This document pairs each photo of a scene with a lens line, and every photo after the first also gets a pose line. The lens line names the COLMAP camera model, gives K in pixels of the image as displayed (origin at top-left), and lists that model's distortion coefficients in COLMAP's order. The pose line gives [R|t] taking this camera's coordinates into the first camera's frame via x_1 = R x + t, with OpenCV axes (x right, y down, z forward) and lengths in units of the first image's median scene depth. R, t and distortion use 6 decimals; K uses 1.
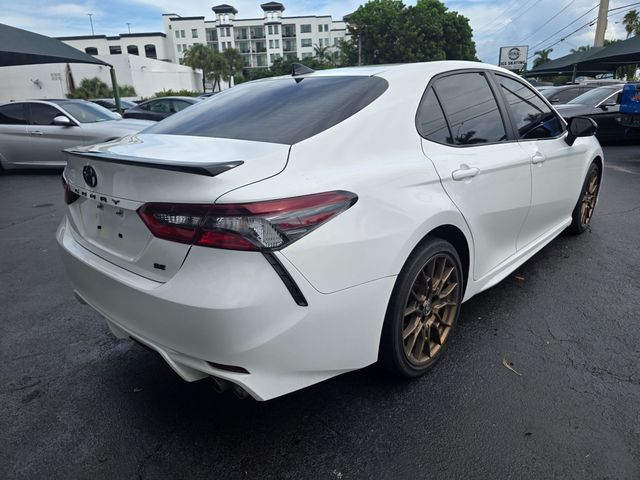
lens RADIAL K [[434.9, 0, 317.3], [0, 434.9, 239.6], [0, 0, 1]] dist [0.031794, -0.034782]
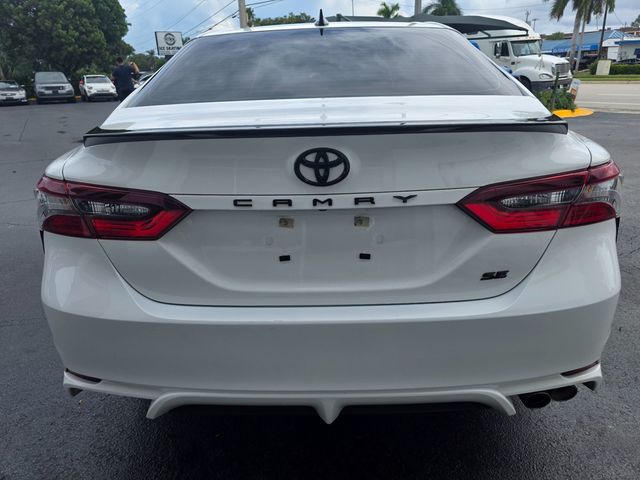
lens RADIAL K [[434.9, 0, 317.4], [0, 434.9, 241.3], [0, 0, 1]] dist [0.031794, -0.034782]
pose [[0.742151, -0.227028, 0.630611, -0.138630], [0.207433, 0.972491, 0.105986, -0.017196], [-0.637325, 0.052152, 0.768828, 0.089067]]
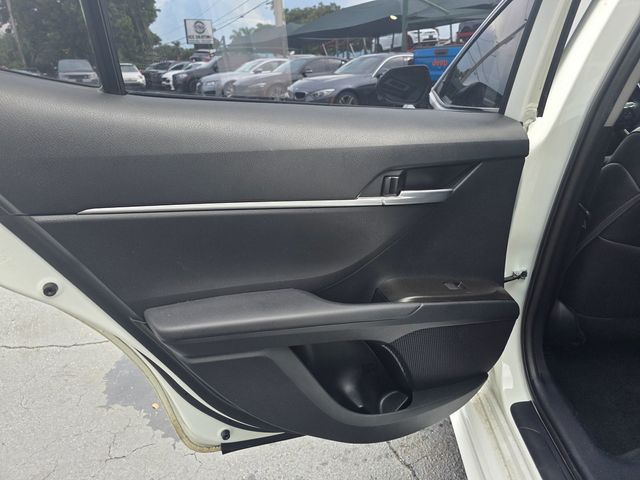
lens RADIAL K [[434.9, 0, 322.3], [0, 434.9, 239.0], [0, 0, 1]] dist [0.031794, -0.034782]
pose [[0.766381, -0.216049, 0.604965, -0.086382], [0.189839, 0.975856, 0.108013, -0.071914], [-0.613695, 0.032066, 0.788892, 0.290451]]
